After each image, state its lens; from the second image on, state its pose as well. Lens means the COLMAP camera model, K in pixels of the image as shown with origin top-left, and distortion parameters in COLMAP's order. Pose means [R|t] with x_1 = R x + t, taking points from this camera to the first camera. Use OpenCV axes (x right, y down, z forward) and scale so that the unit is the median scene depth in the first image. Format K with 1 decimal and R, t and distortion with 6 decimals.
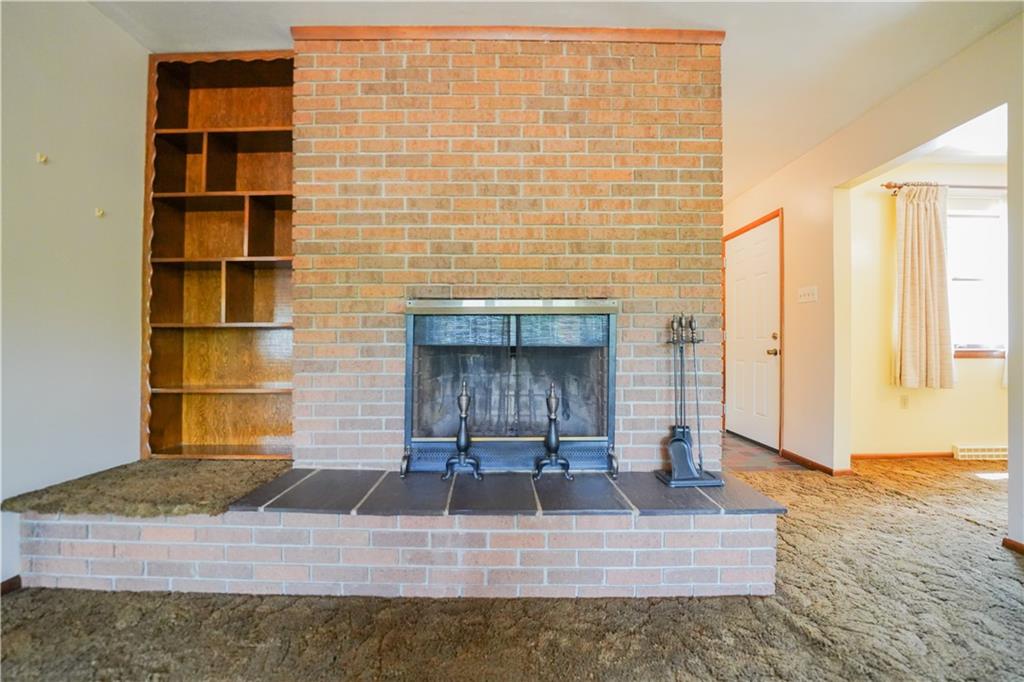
lens RADIAL K [[427.6, 0, 507.5], [0, 427.6, 343.2], [0, 0, 1]] dist [-0.030350, 0.003552]
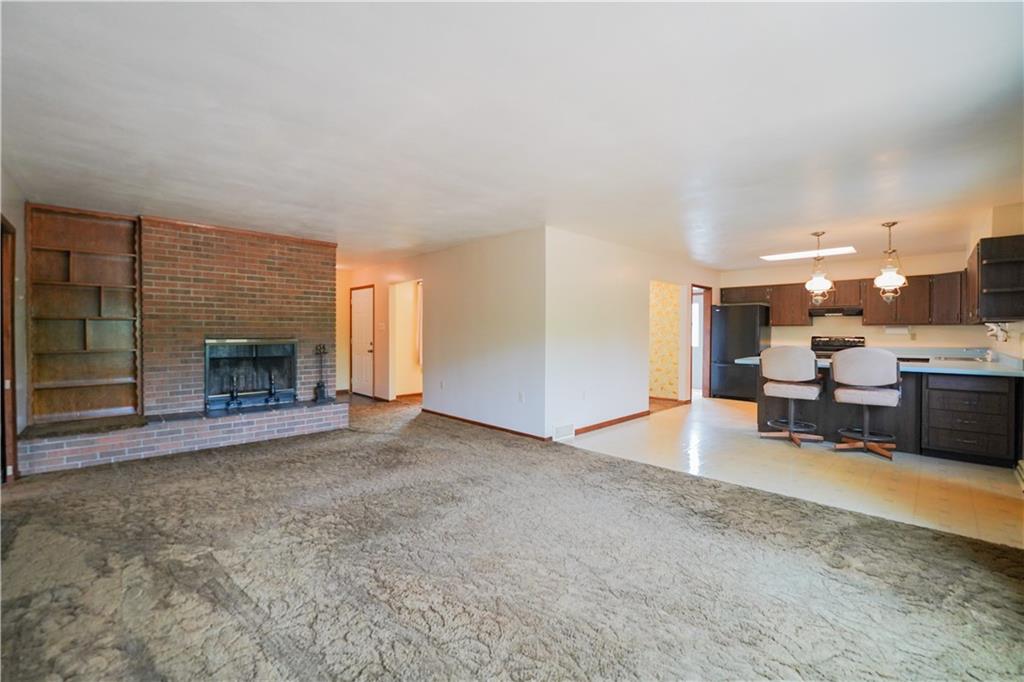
lens RADIAL K [[427.6, 0, 512.0], [0, 427.6, 338.2], [0, 0, 1]] dist [-0.030350, 0.003552]
pose [[0.718247, -0.009325, 0.695726, -0.640556], [-0.003567, 0.999848, 0.017084, -0.153677], [-0.695779, -0.014753, 0.718105, -1.898953]]
